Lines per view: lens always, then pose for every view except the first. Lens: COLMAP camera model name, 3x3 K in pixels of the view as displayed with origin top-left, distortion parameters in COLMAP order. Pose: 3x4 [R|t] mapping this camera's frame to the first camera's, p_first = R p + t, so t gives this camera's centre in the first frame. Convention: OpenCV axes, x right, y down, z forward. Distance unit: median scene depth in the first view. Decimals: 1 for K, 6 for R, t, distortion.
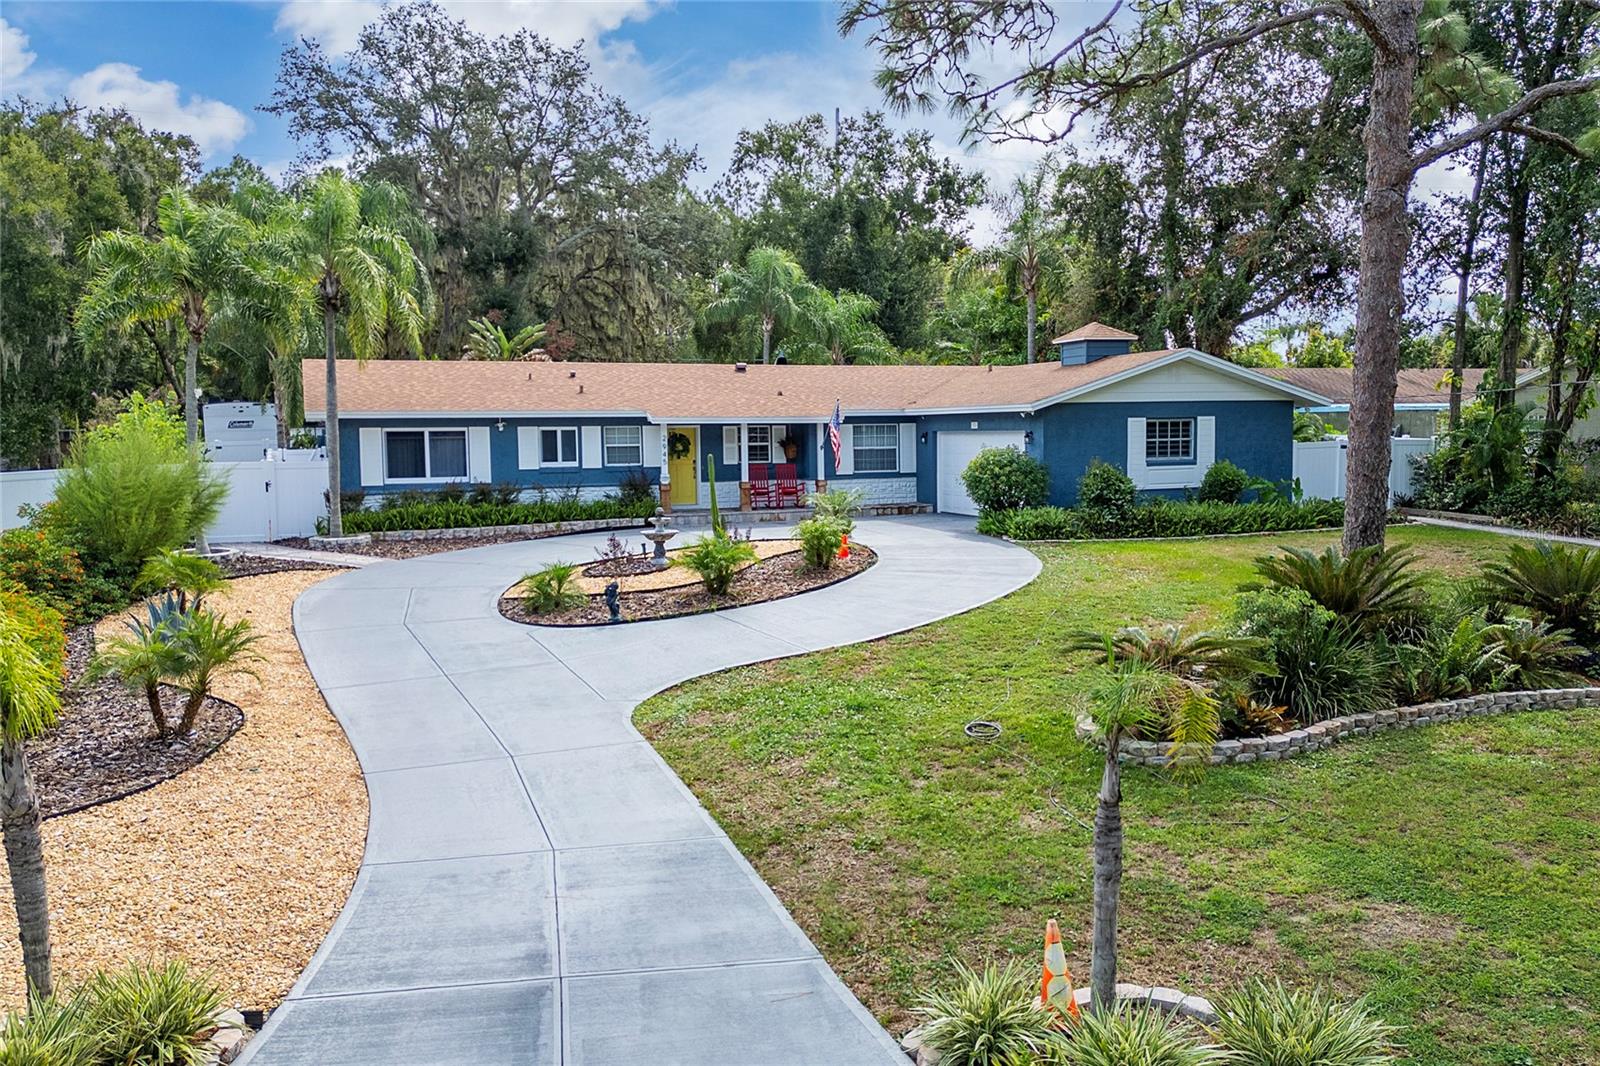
lens RADIAL K [[1362.6, 0, 898.8], [0, 1362.6, 533.0], [0, 0, 1]] dist [0.078584, -0.108254]
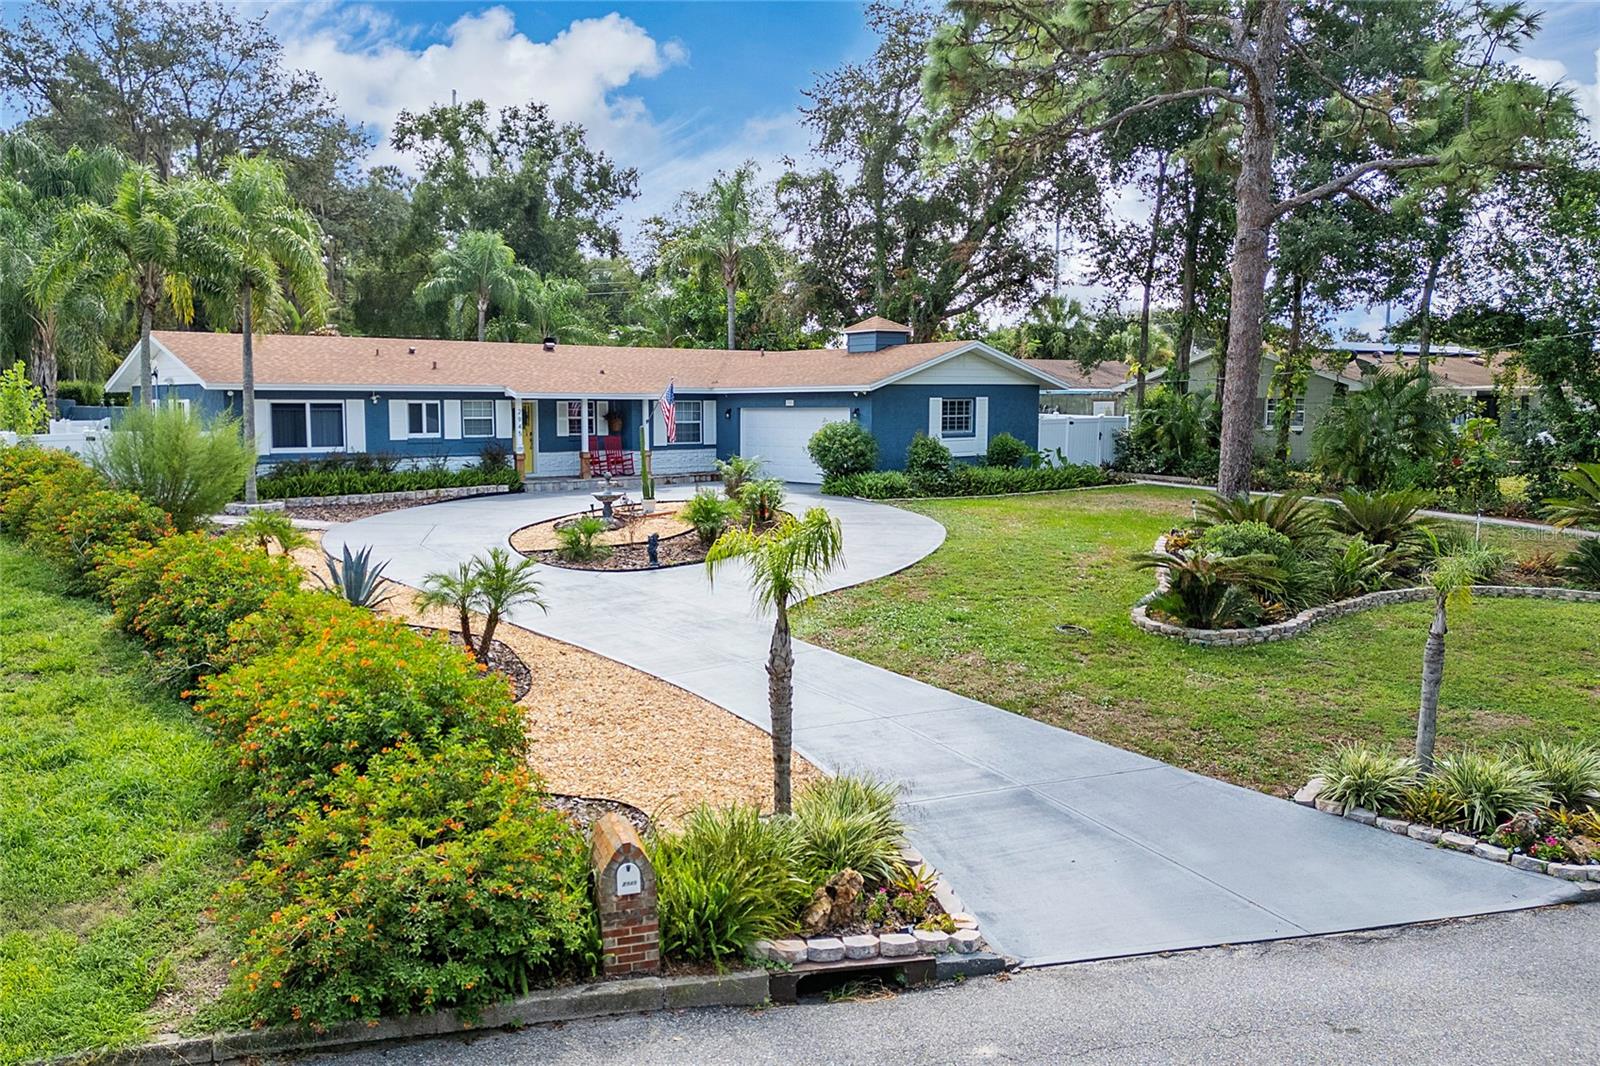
lens RADIAL K [[1306.3, 0, 800.0], [0, 1306.3, 533.0], [0, 0, 1]] dist [0.085392, -0.093412]
pose [[0.960665, -0.018872, 0.277069, -0.255625], [0.013669, 0.999692, 0.020700, 0.009109], [-0.277374, -0.016099, 0.960627, -0.073337]]
